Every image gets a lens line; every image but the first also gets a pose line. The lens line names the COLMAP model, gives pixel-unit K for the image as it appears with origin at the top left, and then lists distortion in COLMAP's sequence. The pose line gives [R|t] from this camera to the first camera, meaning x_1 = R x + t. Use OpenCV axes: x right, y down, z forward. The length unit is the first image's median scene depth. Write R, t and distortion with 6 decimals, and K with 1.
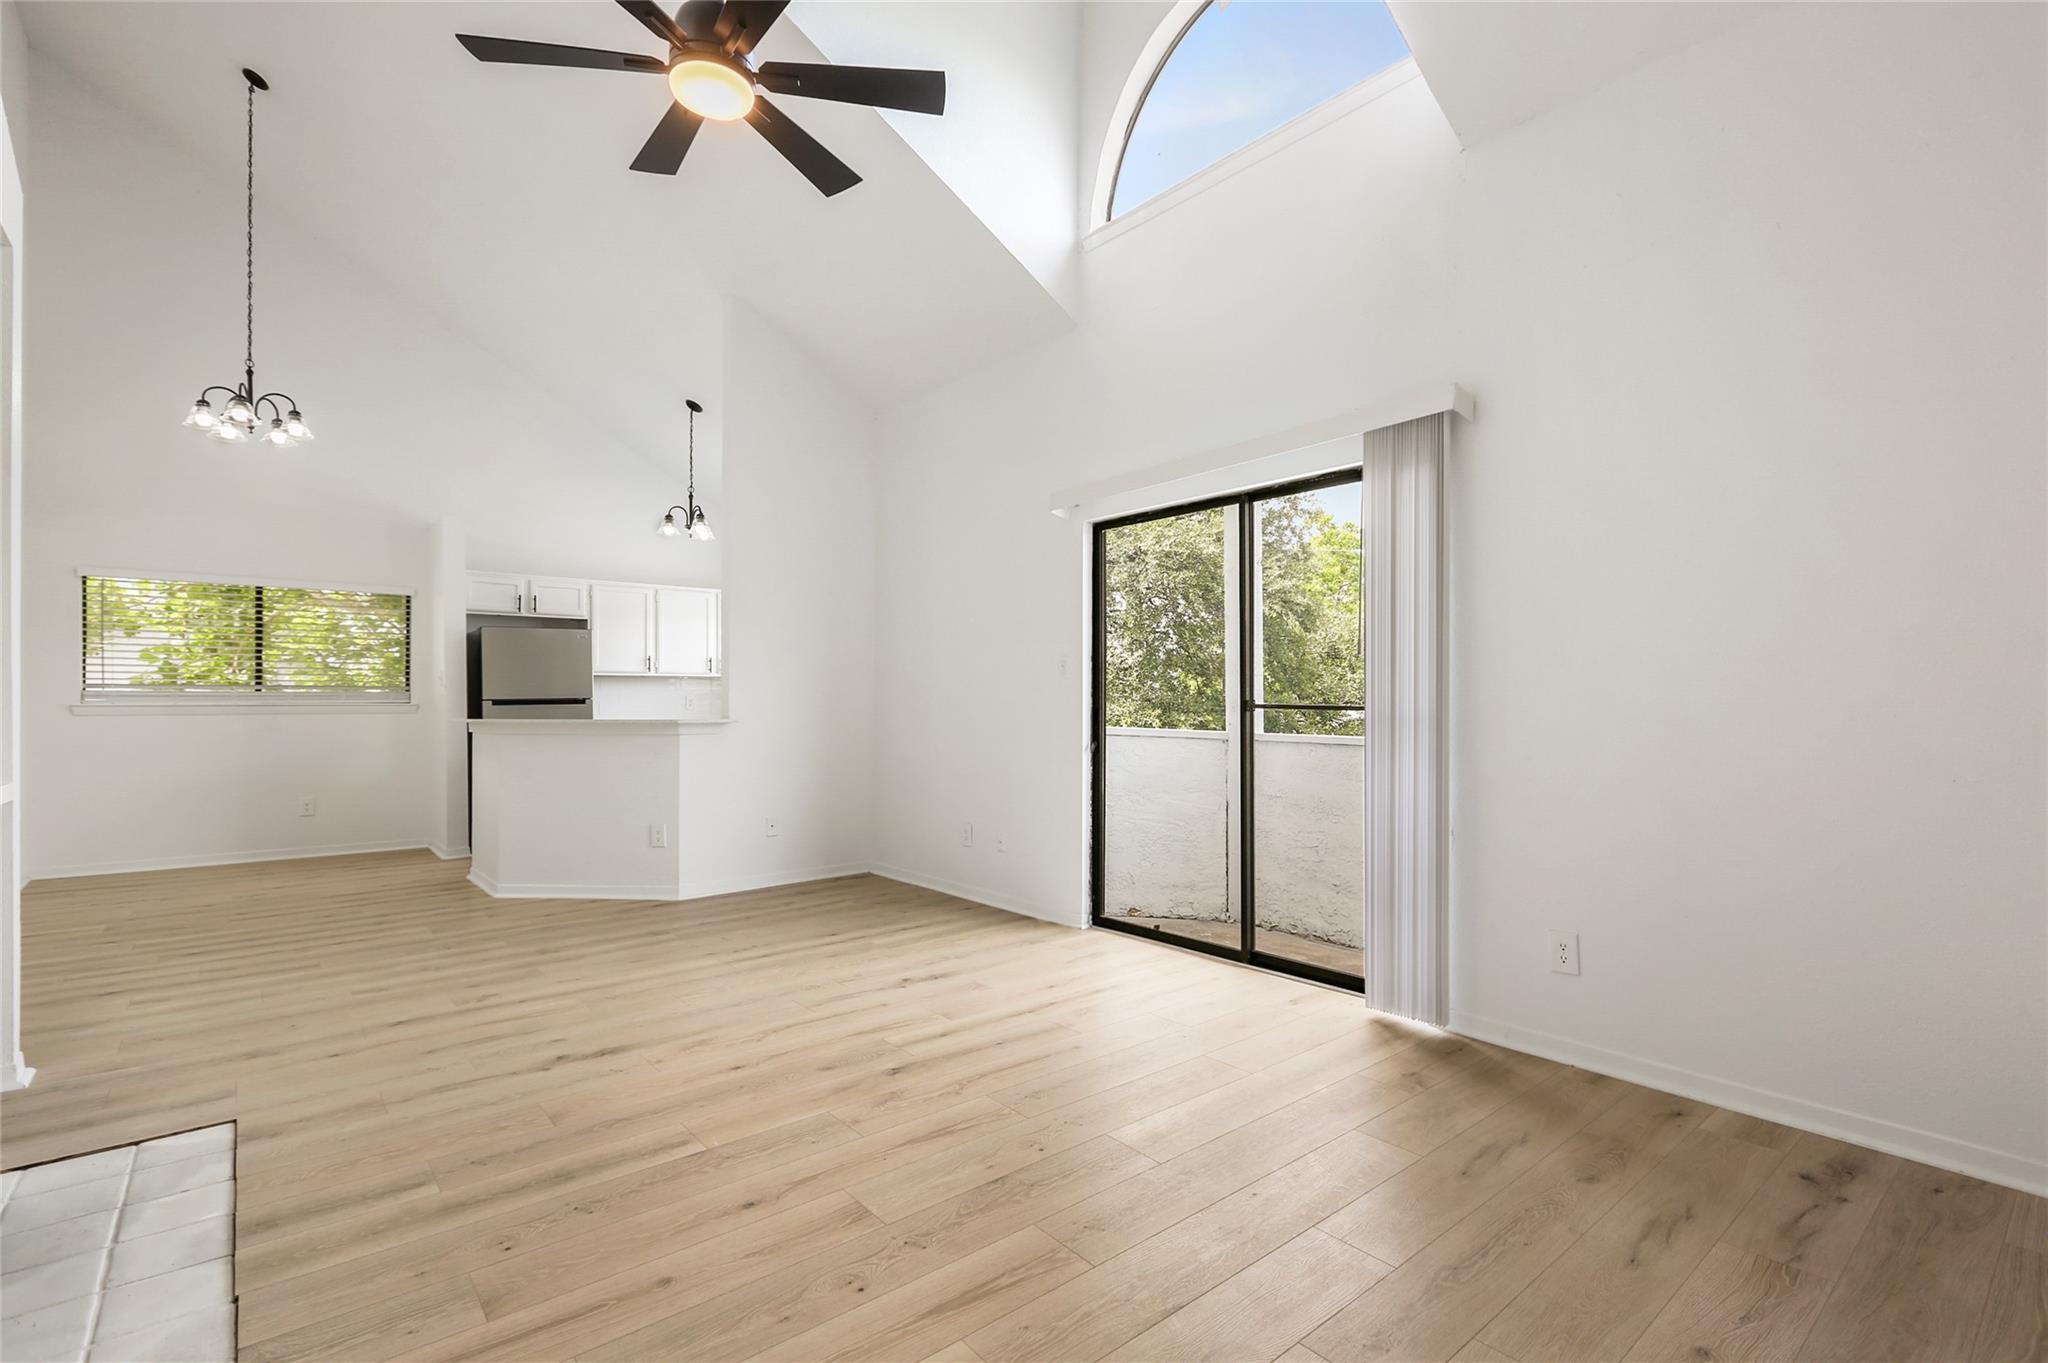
lens RADIAL K [[940.0, 0, 1025.6], [0, 940.0, 699.9], [0, 0, 1]] dist [0.000971, -0.000056]
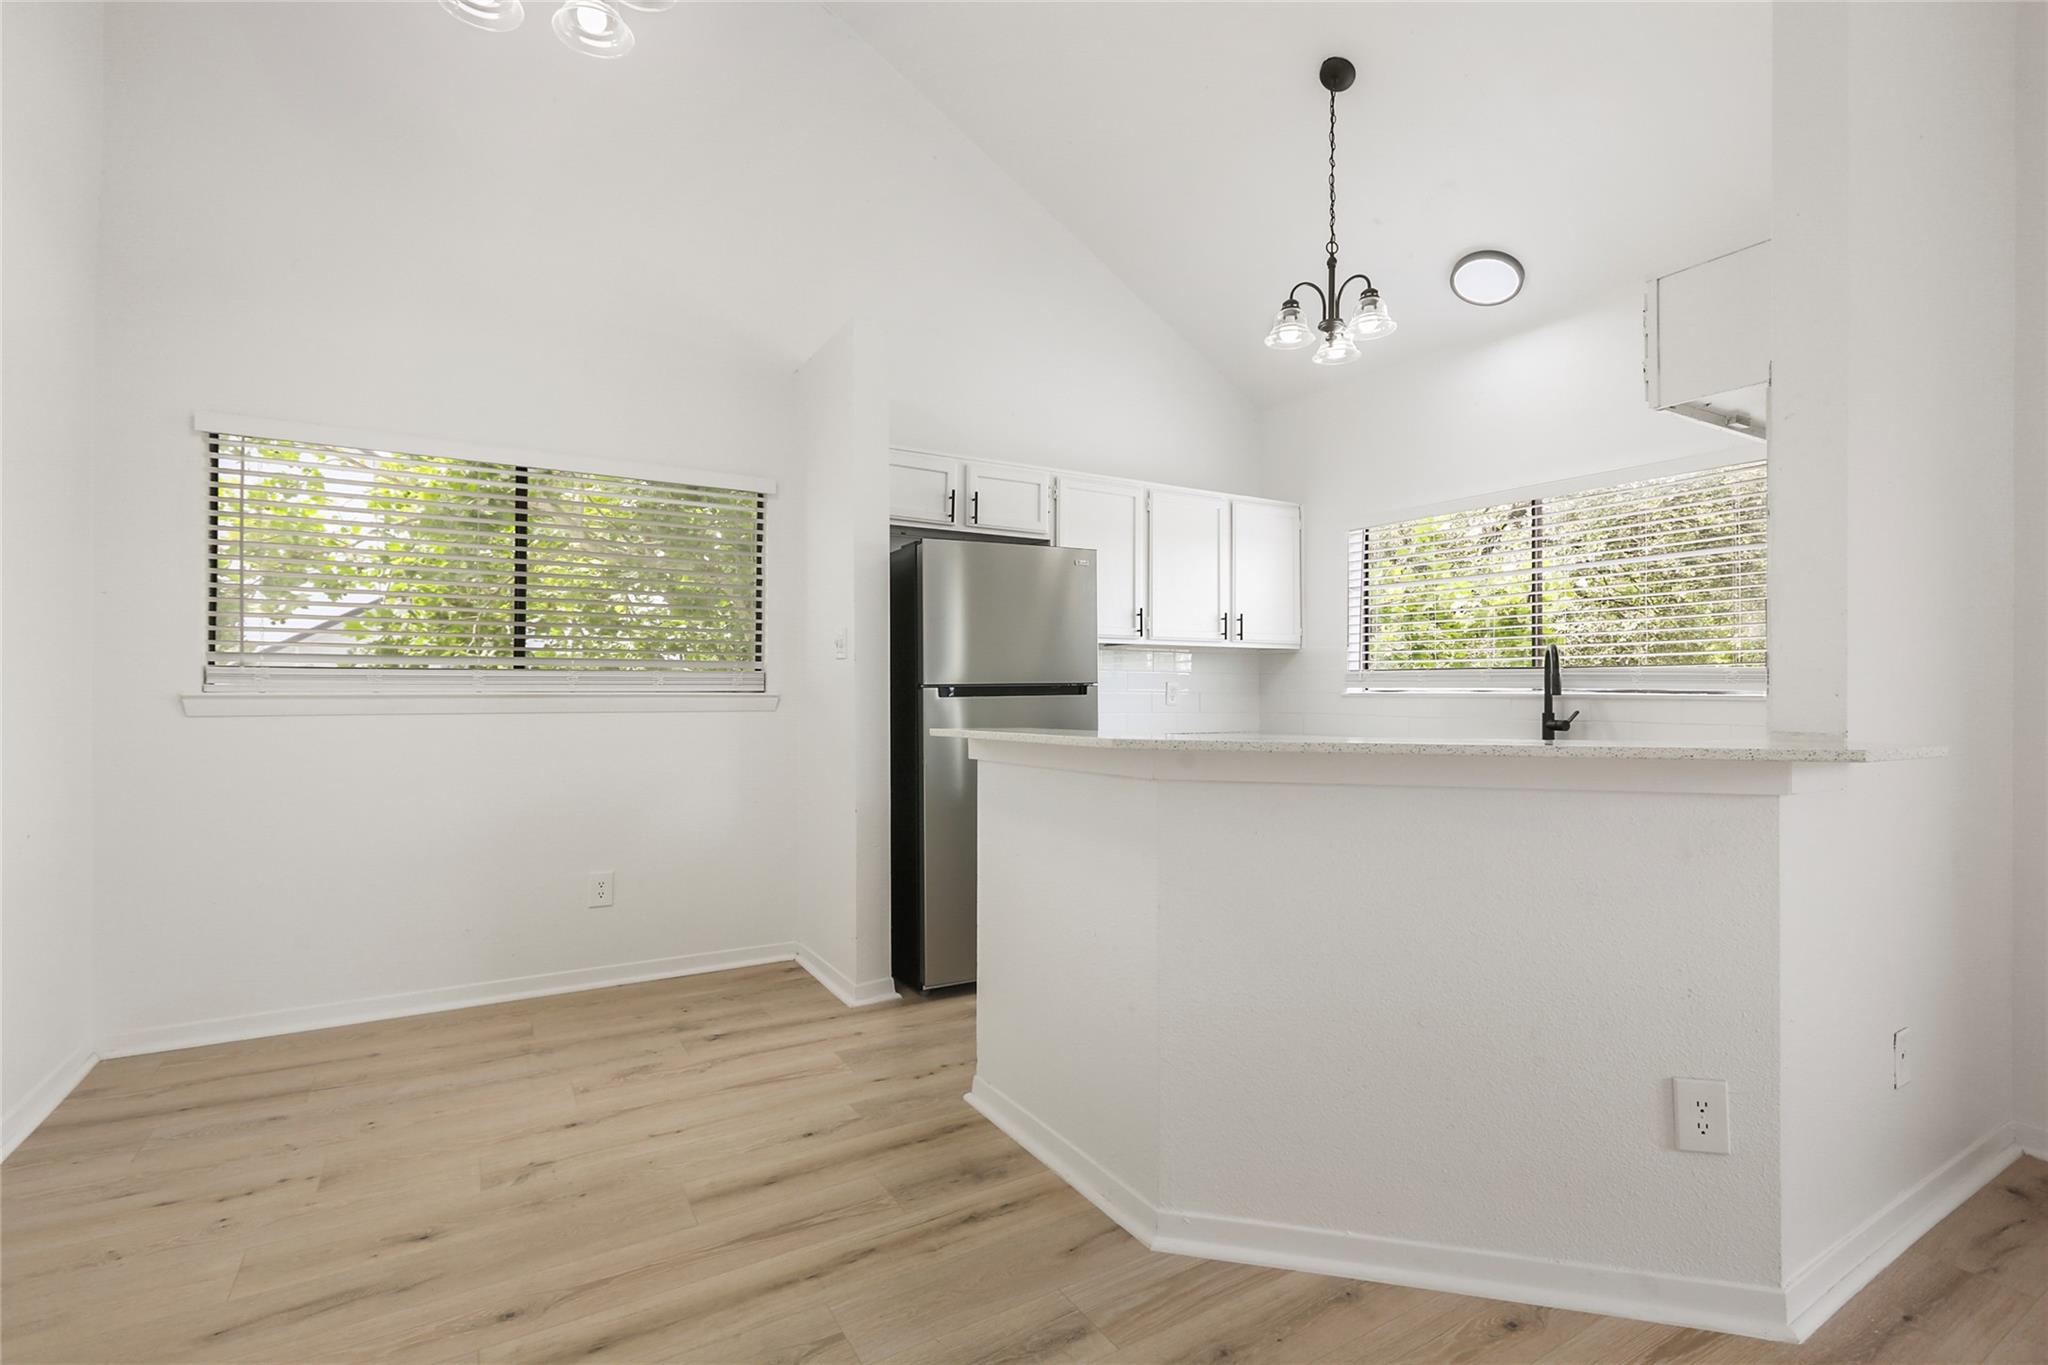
lens RADIAL K [[943.8, 0, 1024.0], [0, 943.8, 682.5], [0, 0, 1]] dist [0.000377, -0.000251]
pose [[0.987722, 0.000692, -0.156219, -0.865901], [-0.001866, 0.999971, -0.007372, 0.003045], [0.156209, 0.007573, 0.987695, 0.999115]]
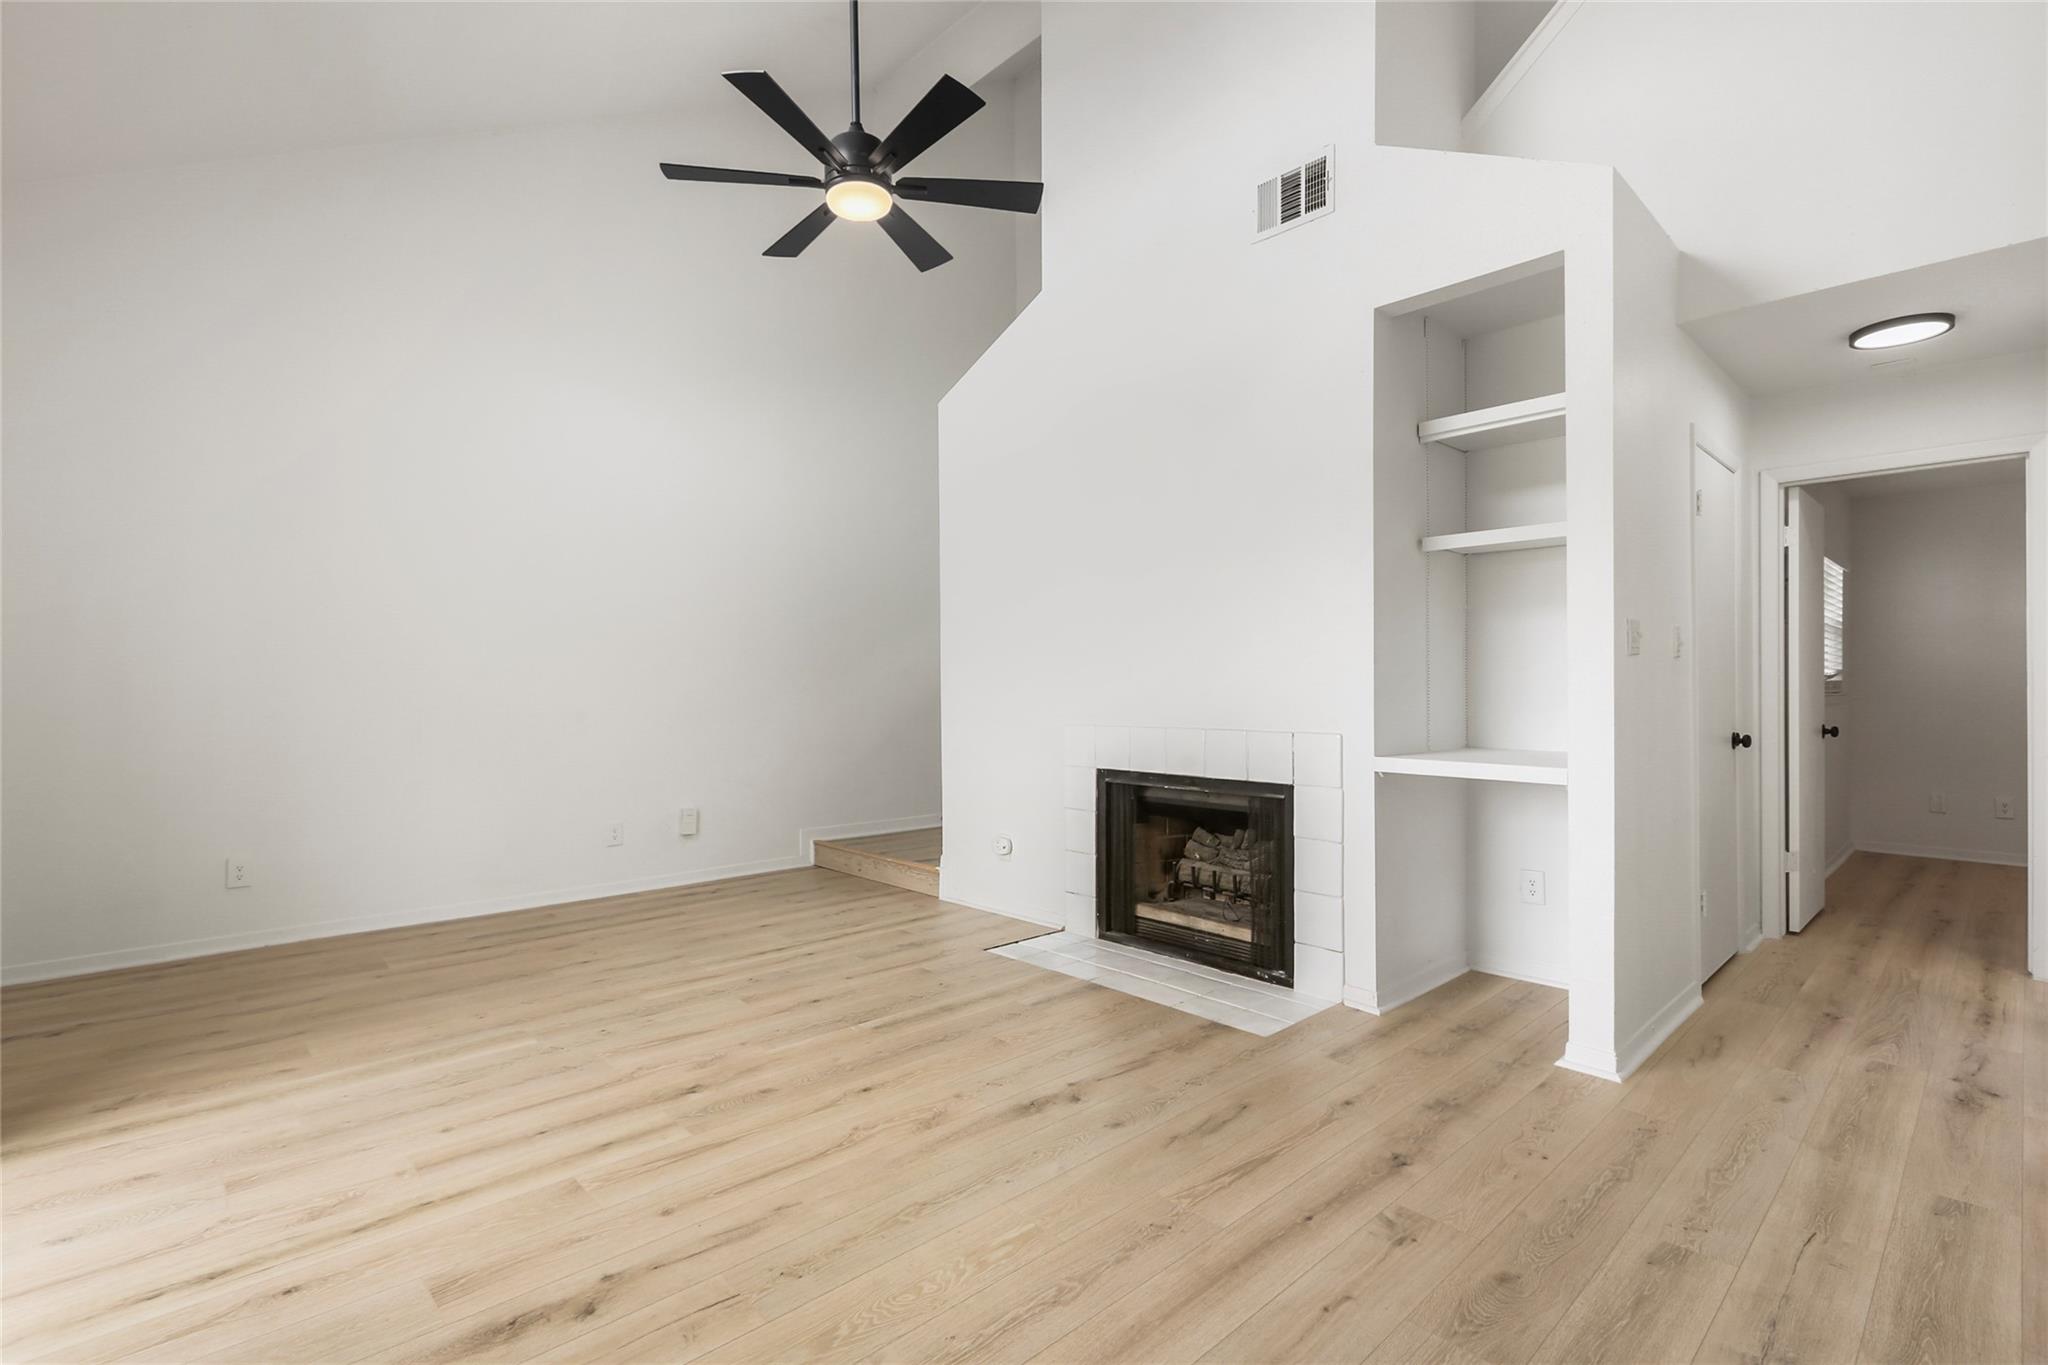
lens RADIAL K [[937.1, 0, 1024.0], [0, 937.1, 682.5], [0, 0, 1]] dist [0.004058, -0.000212]
pose [[-0.998415, 0.001887, -0.056248, -0.337099], [0.002318, 0.999968, -0.007592, -0.000068], [0.056232, -0.007711, -0.998388, 1.583474]]
